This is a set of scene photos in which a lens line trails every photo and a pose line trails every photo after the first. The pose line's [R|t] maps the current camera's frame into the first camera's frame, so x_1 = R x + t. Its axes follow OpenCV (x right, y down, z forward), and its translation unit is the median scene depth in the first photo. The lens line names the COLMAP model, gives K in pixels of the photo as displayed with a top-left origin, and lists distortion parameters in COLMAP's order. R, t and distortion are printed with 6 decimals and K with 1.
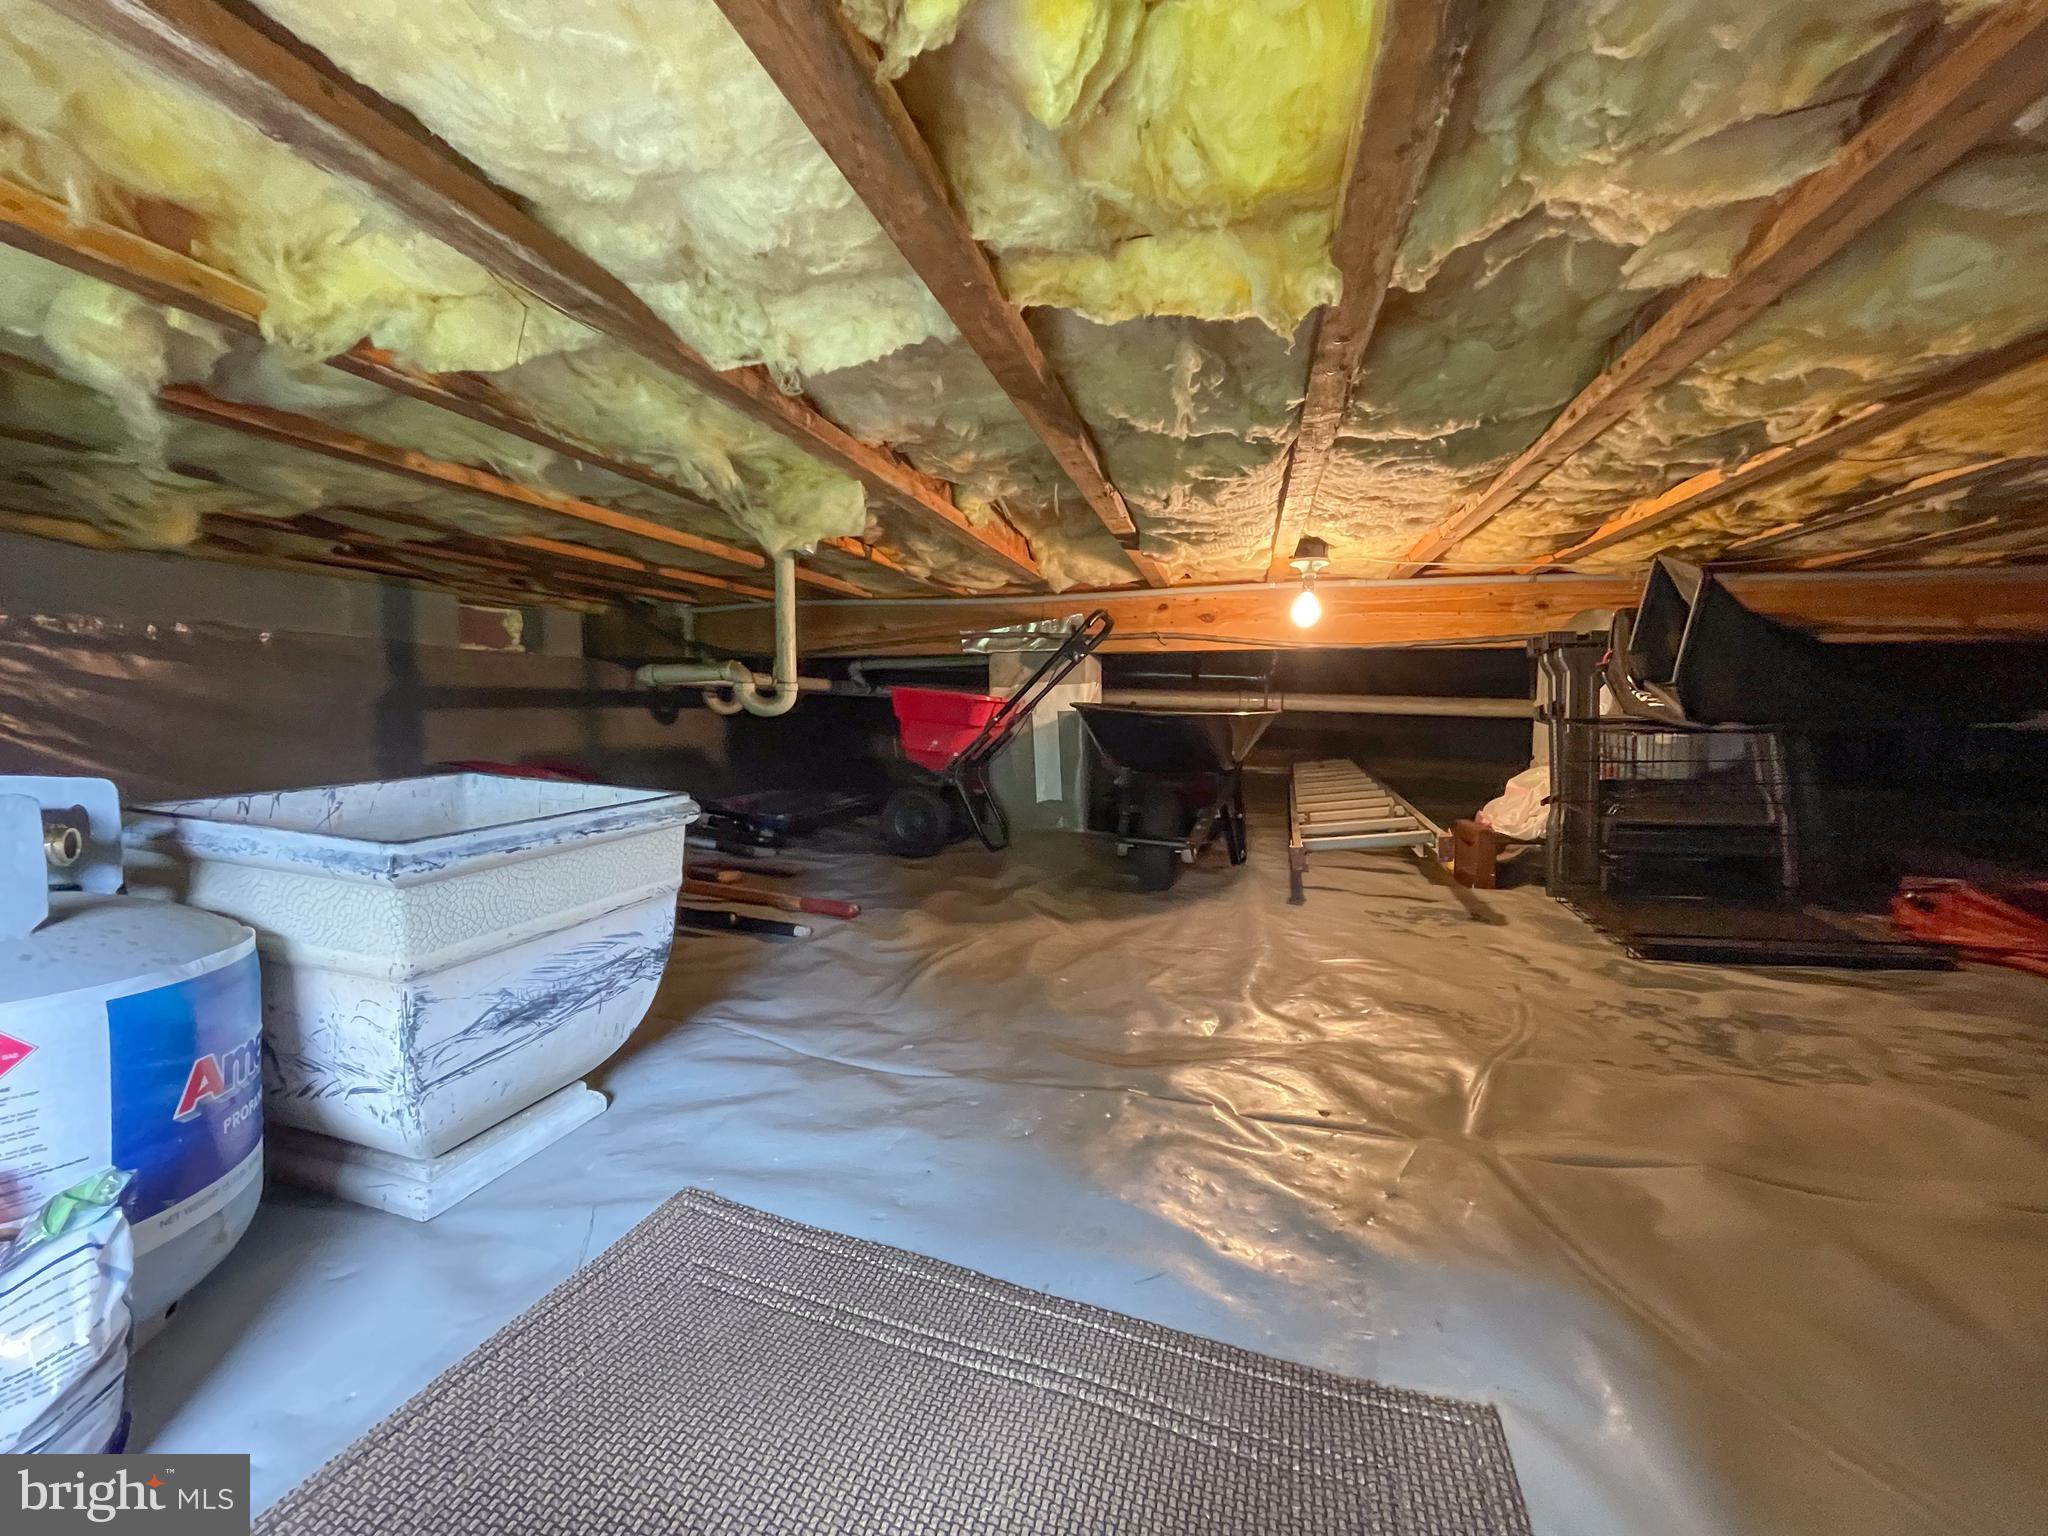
lens RADIAL K [[845.7, 0, 1017.3], [0, 845.7, 764.7], [0, 0, 1]] dist [0.003293, 0.001951]
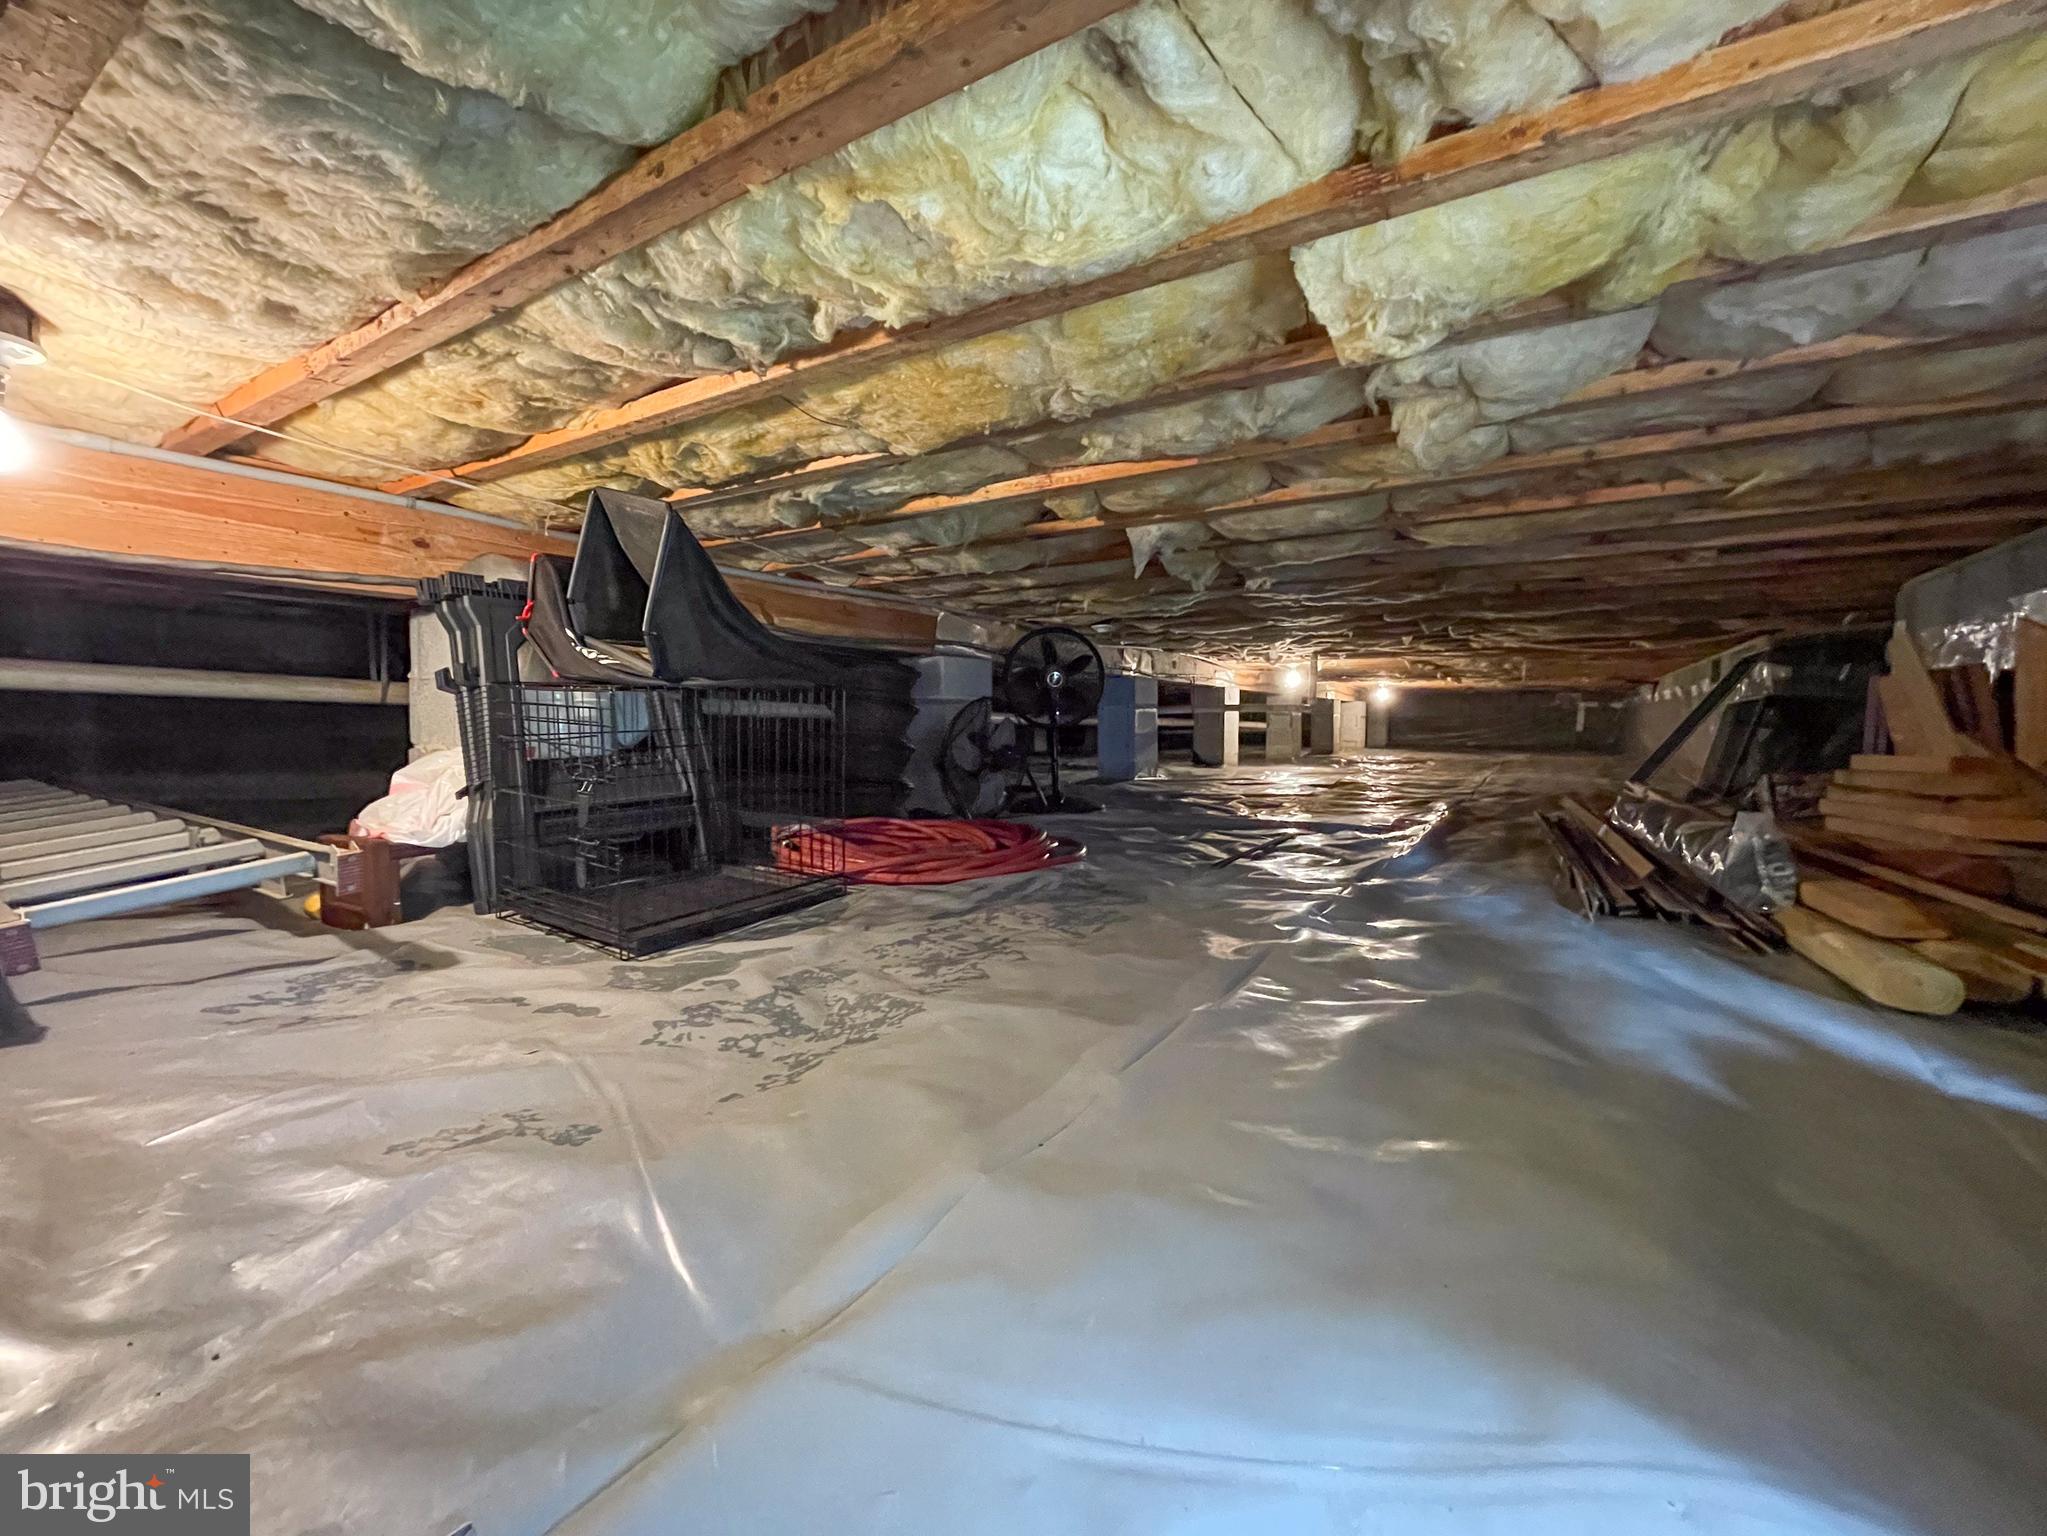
lens RADIAL K [[845.3, 0, 1007.5], [0, 845.3, 757.5], [0, 0, 1]] dist [0.003293, 0.001951]
pose [[0.295004, -0.036995, 0.954780, 0.053207], [0.072108, 0.997263, 0.016362, 0.046382], [-0.952771, 0.064020, 0.296864, 0.407398]]
